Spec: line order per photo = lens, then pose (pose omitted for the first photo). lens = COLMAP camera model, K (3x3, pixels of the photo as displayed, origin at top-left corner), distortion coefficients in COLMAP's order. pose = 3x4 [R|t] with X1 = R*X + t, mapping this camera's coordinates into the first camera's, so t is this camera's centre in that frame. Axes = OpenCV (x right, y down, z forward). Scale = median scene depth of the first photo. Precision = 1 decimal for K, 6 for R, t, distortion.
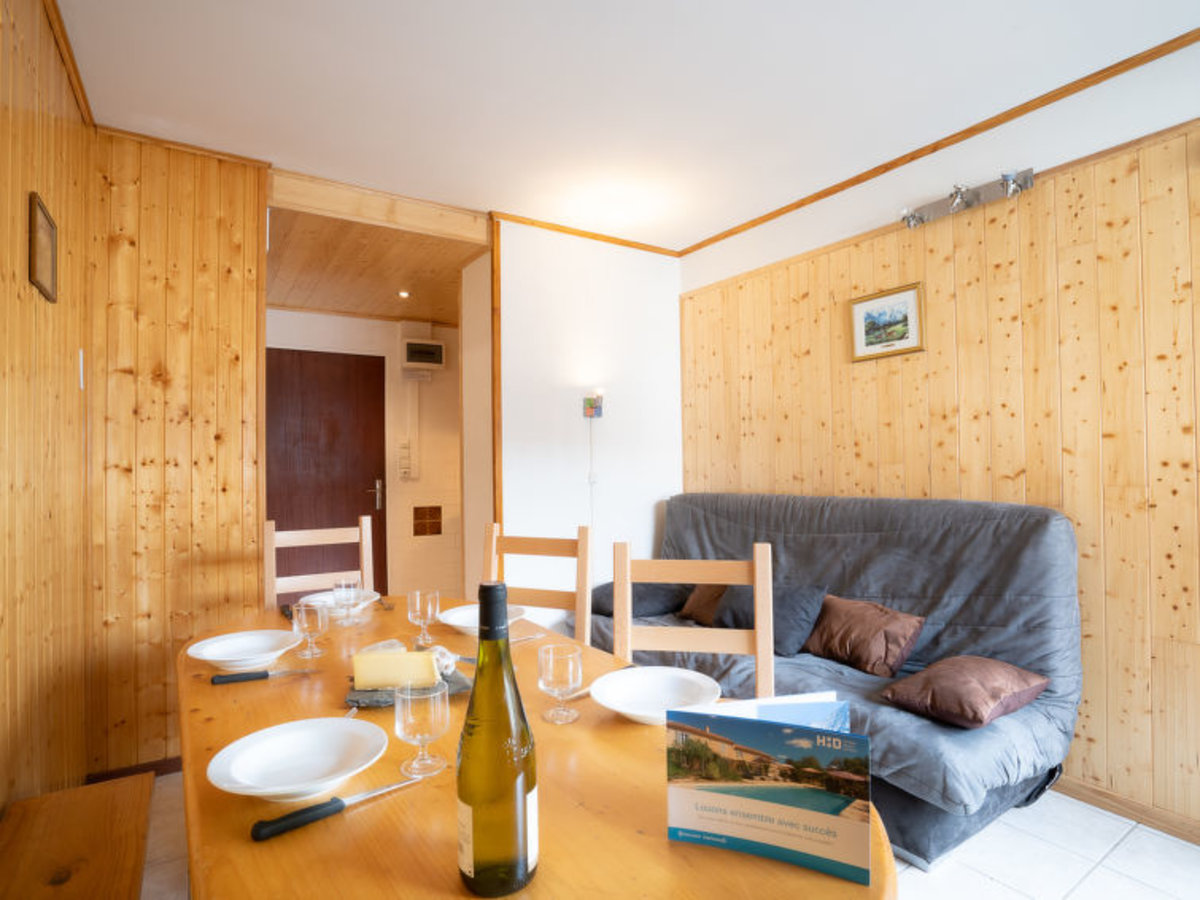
lens RADIAL K [[636.8, 0, 600.0], [0, 636.8, 450.0], [0, 0, 1]] dist [-0.003657, -0.000655]
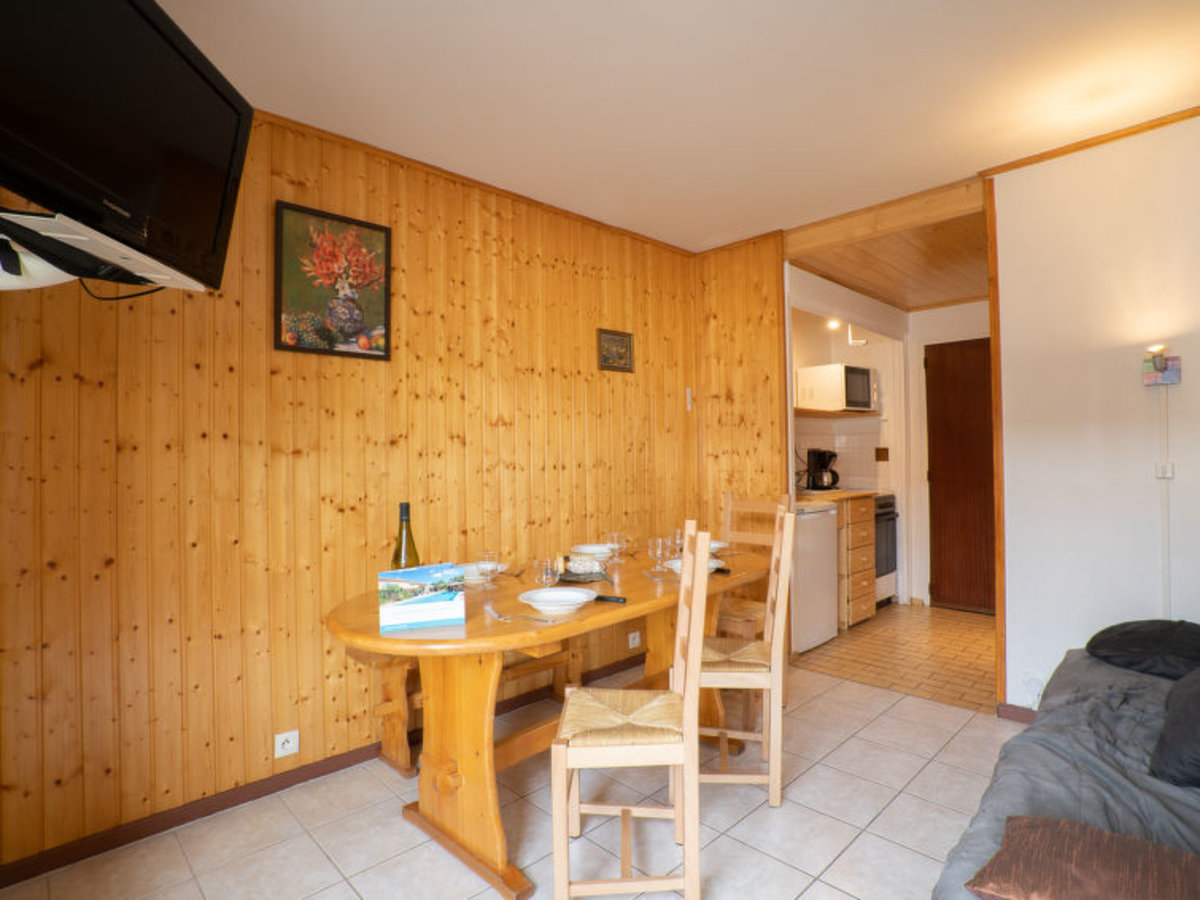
lens RADIAL K [[636.8, 0, 600.0], [0, 636.8, 450.0], [0, 0, 1]] dist [-0.003657, -0.000655]
pose [[0.229538, -0.006407, -0.973279, 0.762649], [0.035469, 0.999369, 0.001786, -0.000015], [0.972653, -0.034931, 0.229620, 0.325222]]
